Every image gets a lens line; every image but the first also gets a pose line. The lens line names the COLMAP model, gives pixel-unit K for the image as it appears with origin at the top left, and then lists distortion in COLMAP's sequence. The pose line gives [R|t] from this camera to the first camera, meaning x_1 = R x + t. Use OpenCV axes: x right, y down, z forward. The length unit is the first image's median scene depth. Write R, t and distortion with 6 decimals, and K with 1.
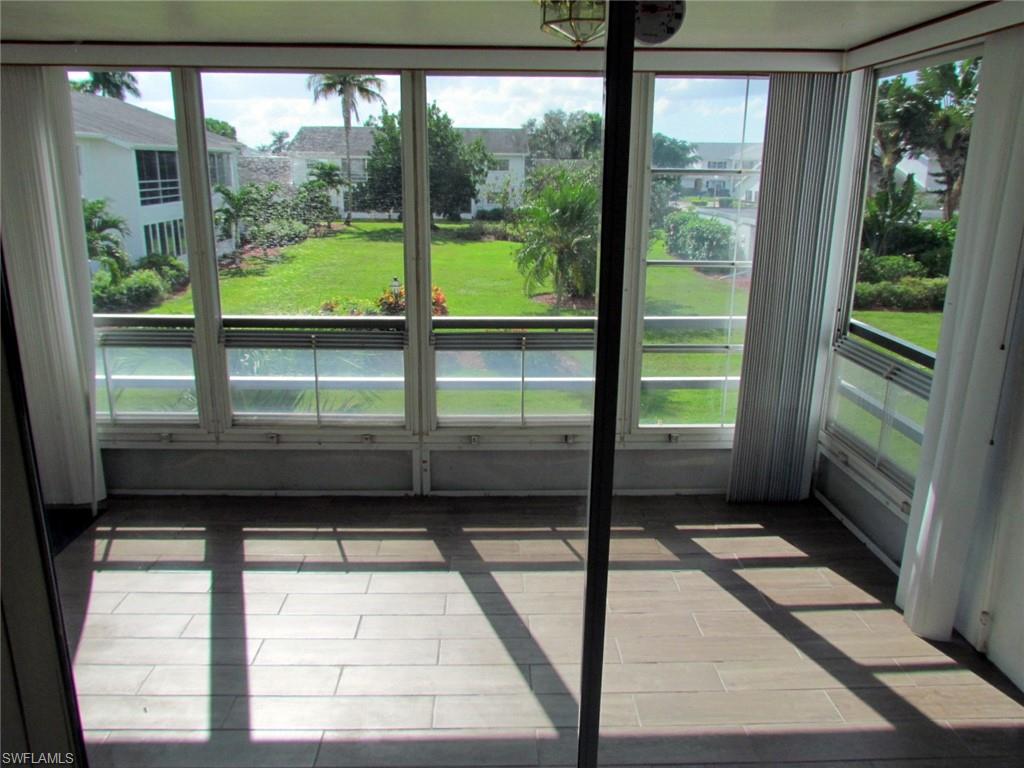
lens RADIAL K [[780.0, 0, 512.0], [0, 780.0, 384.0], [0, 0, 1]] dist [0.006335, 0.003920]
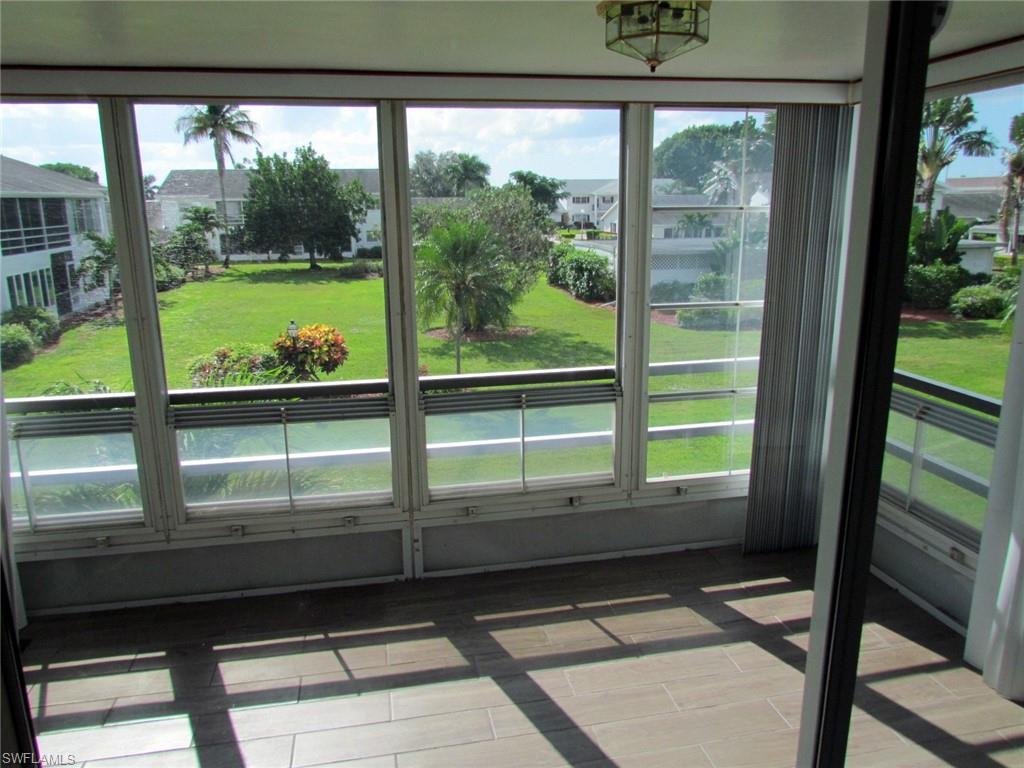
lens RADIAL K [[746.0, 0, 512.0], [0, 746.0, 384.0], [0, 0, 1]] dist [0.004565, -0.003501]
pose [[0.985408, -0.059624, 0.159422, -0.130487], [0.065162, 0.997431, -0.029736, -0.045656], [-0.157239, 0.039691, 0.986763, 0.143752]]
